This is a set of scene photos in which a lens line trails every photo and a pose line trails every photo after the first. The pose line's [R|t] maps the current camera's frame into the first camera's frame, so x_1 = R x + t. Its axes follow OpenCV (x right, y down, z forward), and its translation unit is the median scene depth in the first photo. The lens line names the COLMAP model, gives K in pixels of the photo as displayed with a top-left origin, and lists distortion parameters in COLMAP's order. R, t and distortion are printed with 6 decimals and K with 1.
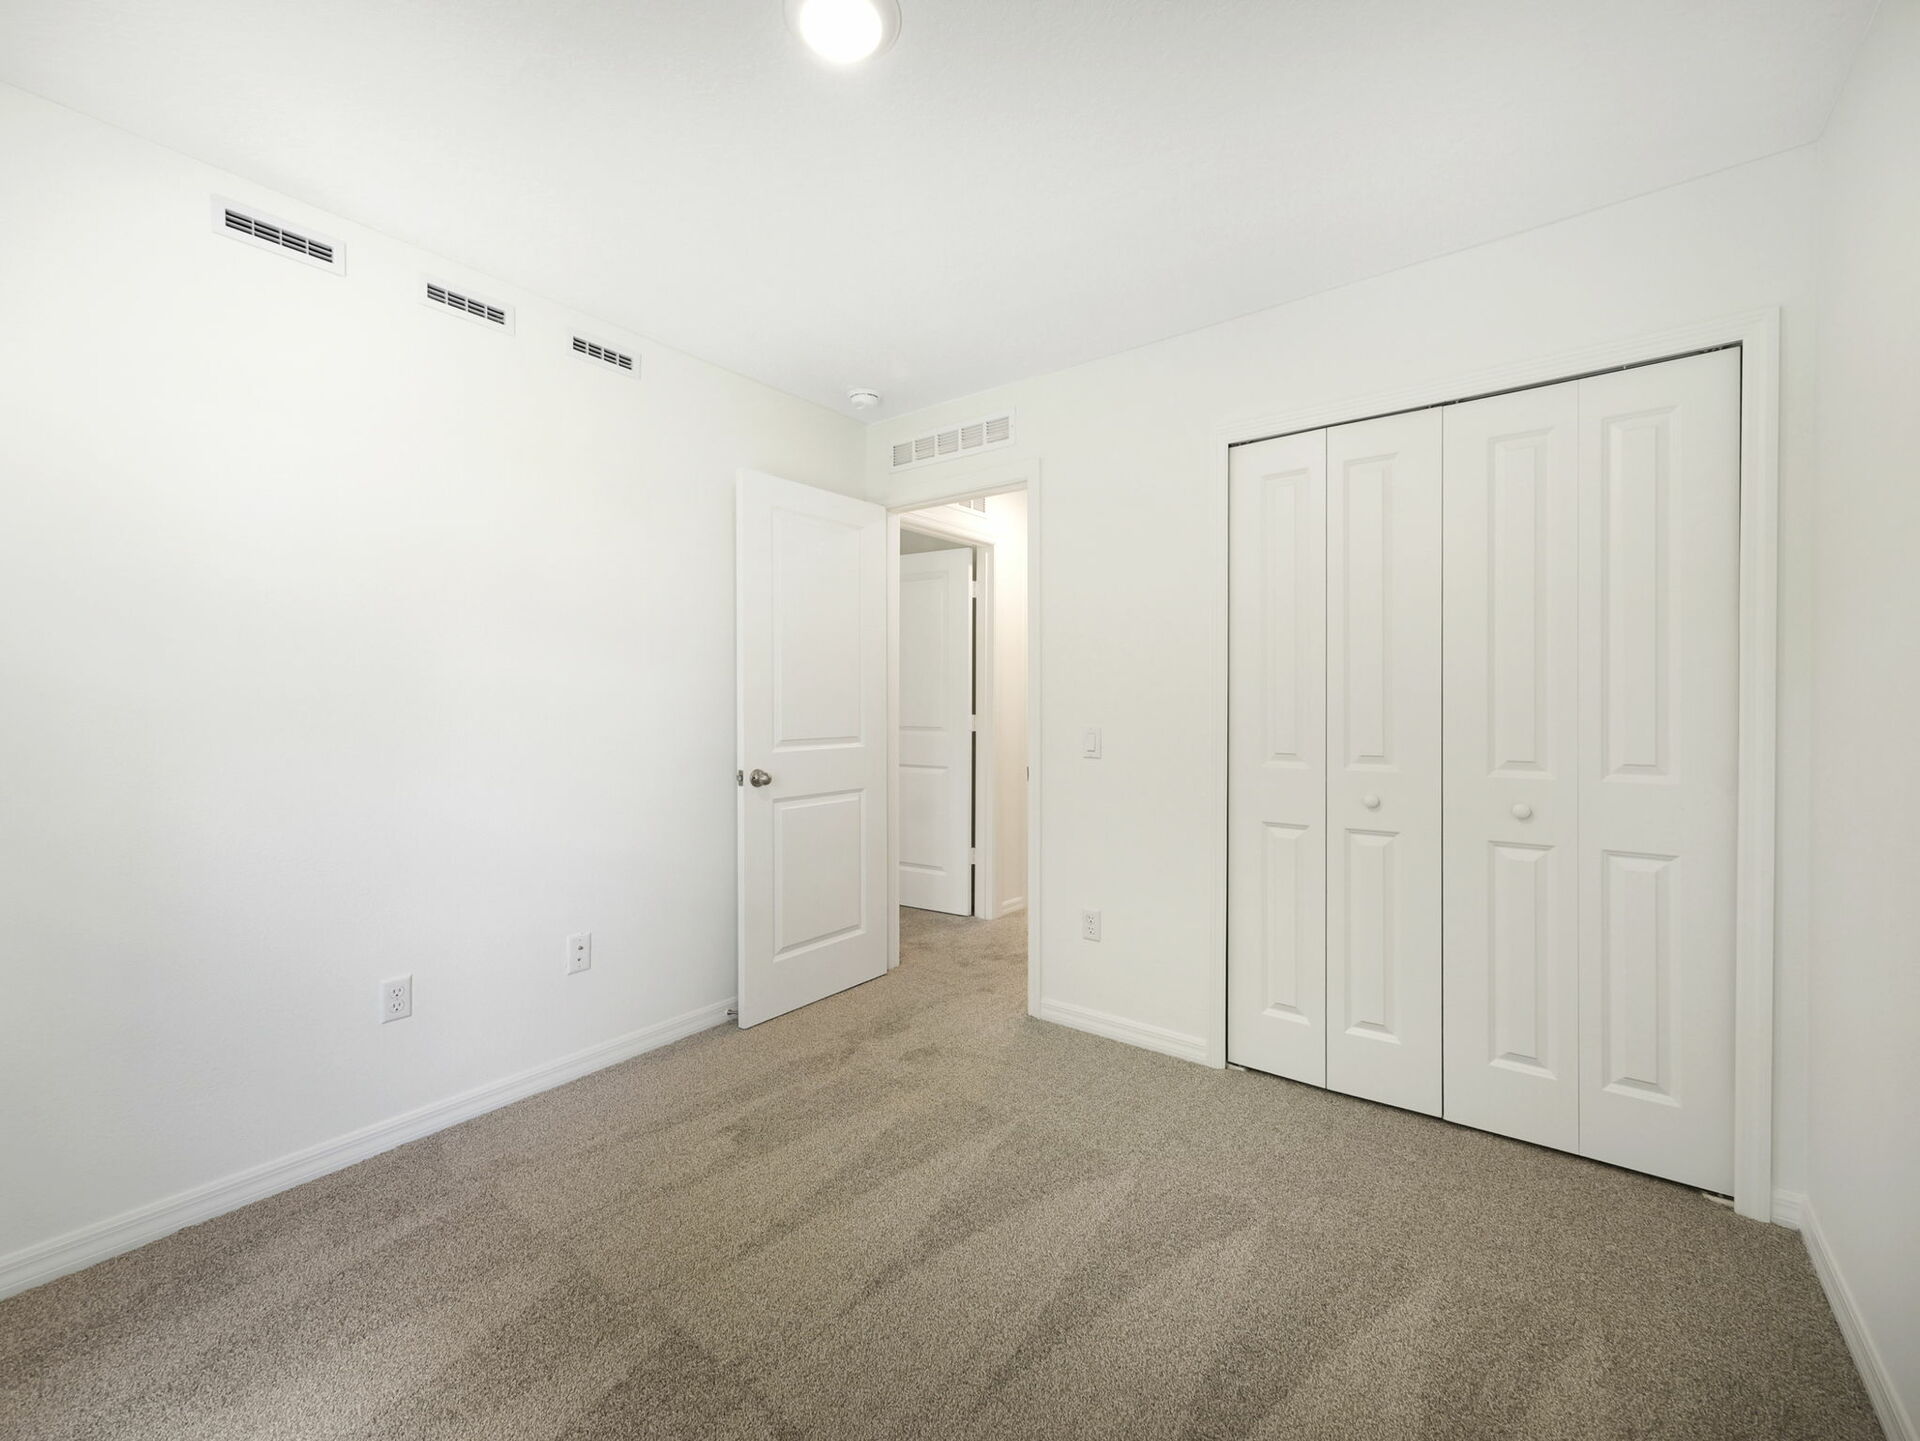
lens RADIAL K [[802.4, 0, 936.2], [0, 802.4, 711.4], [0, 0, 1]] dist [-0.005283, -0.000129]
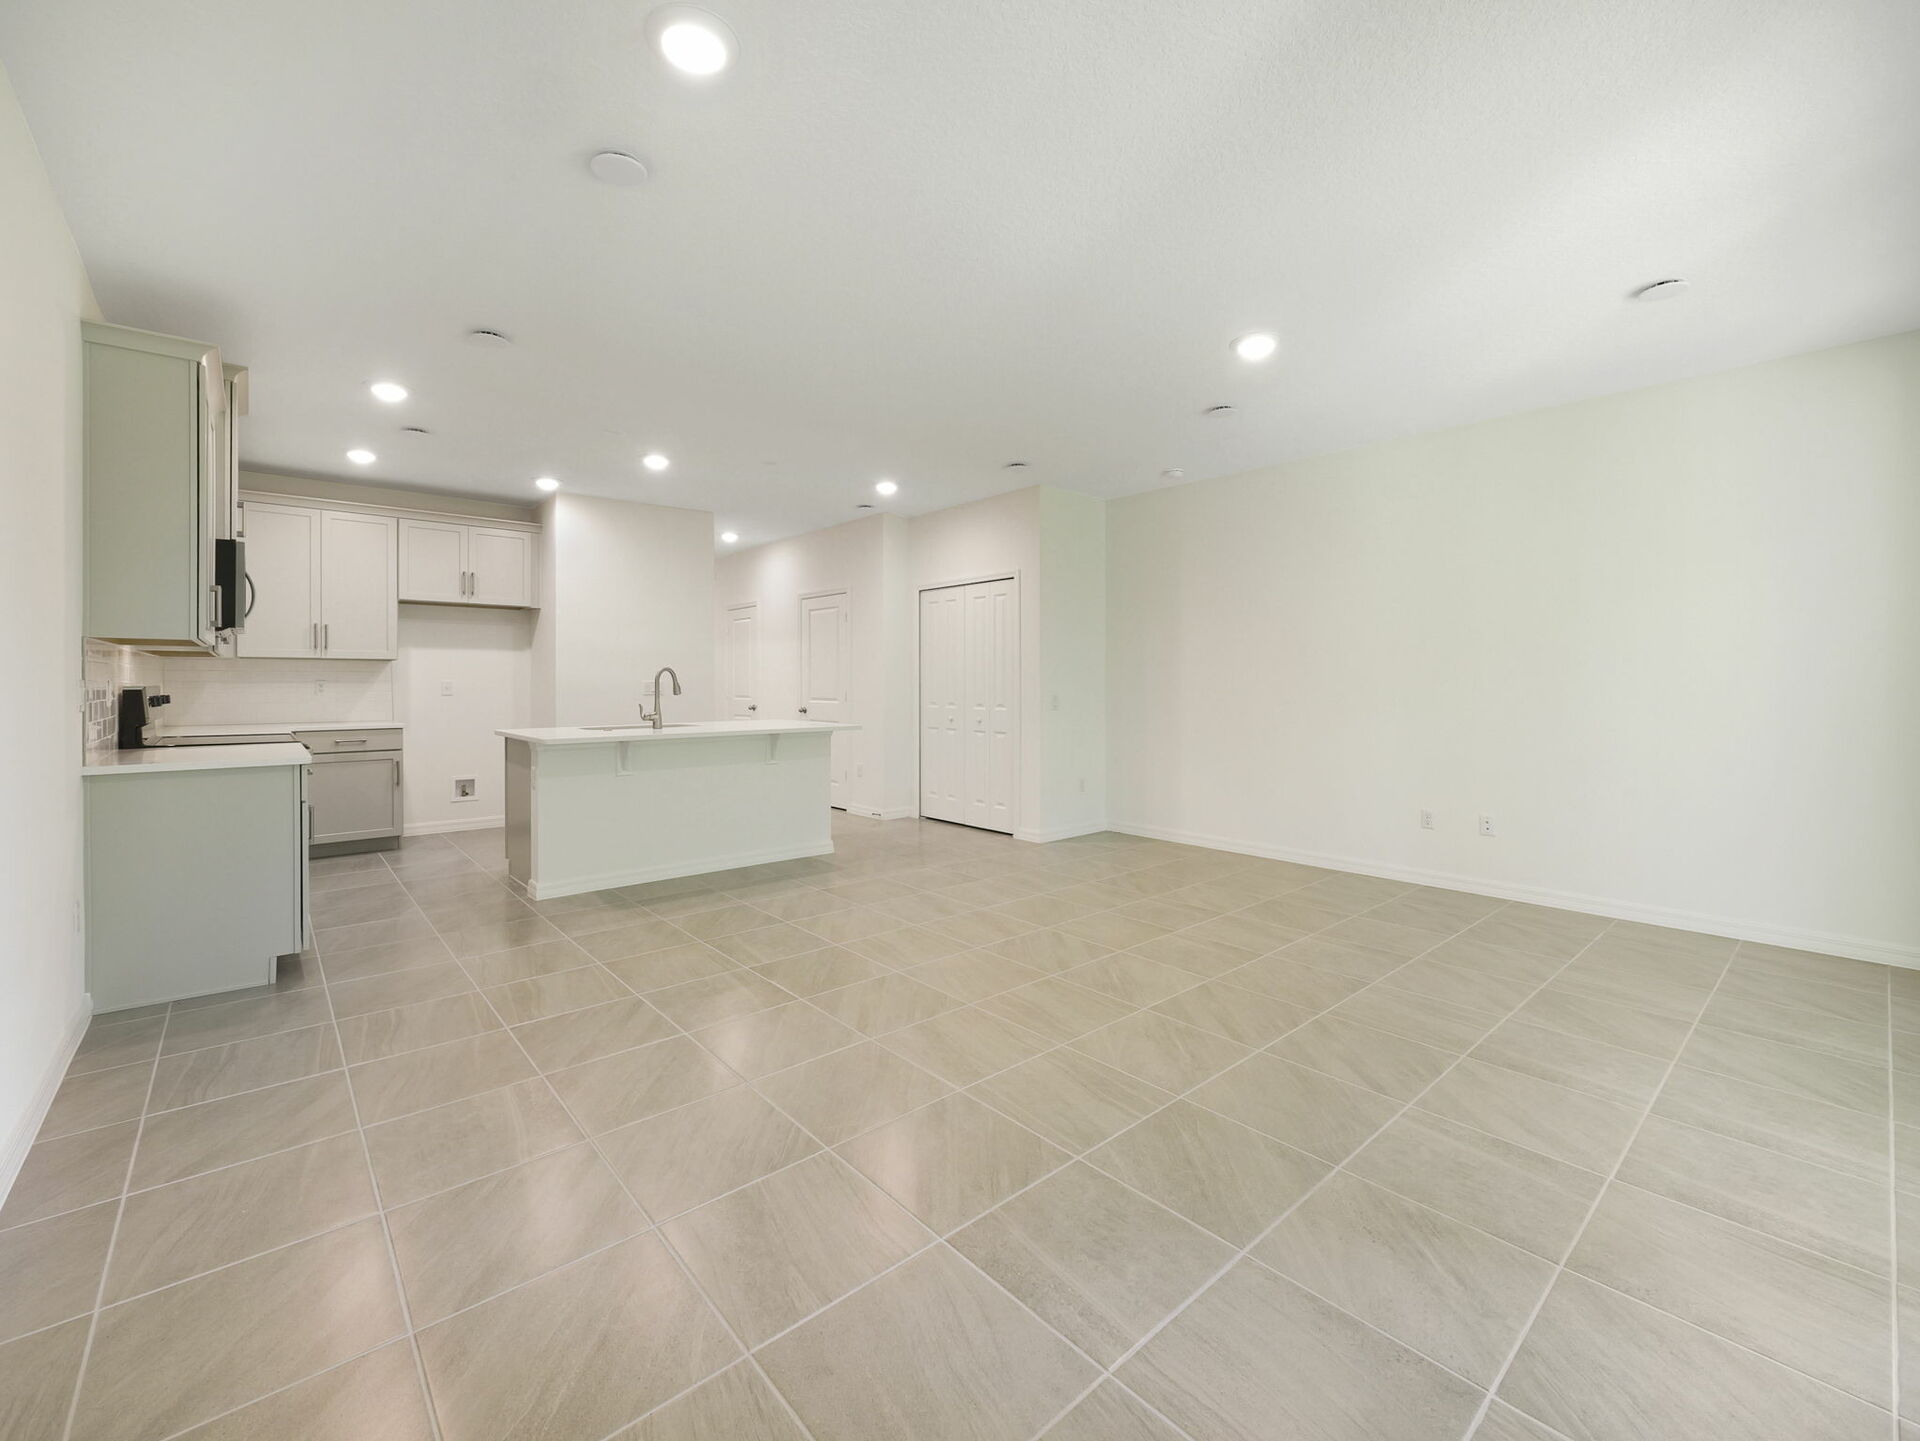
lens RADIAL K [[802.4, 0, 936.2], [0, 802.4, 711.4], [0, 0, 1]] dist [-0.005283, -0.000129]
pose [[0.980208, 0.009773, -0.197728, 0.958965], [-0.004595, 0.999635, 0.026632, 0.006656], [0.197916, -0.025196, 0.979895, -1.679385]]
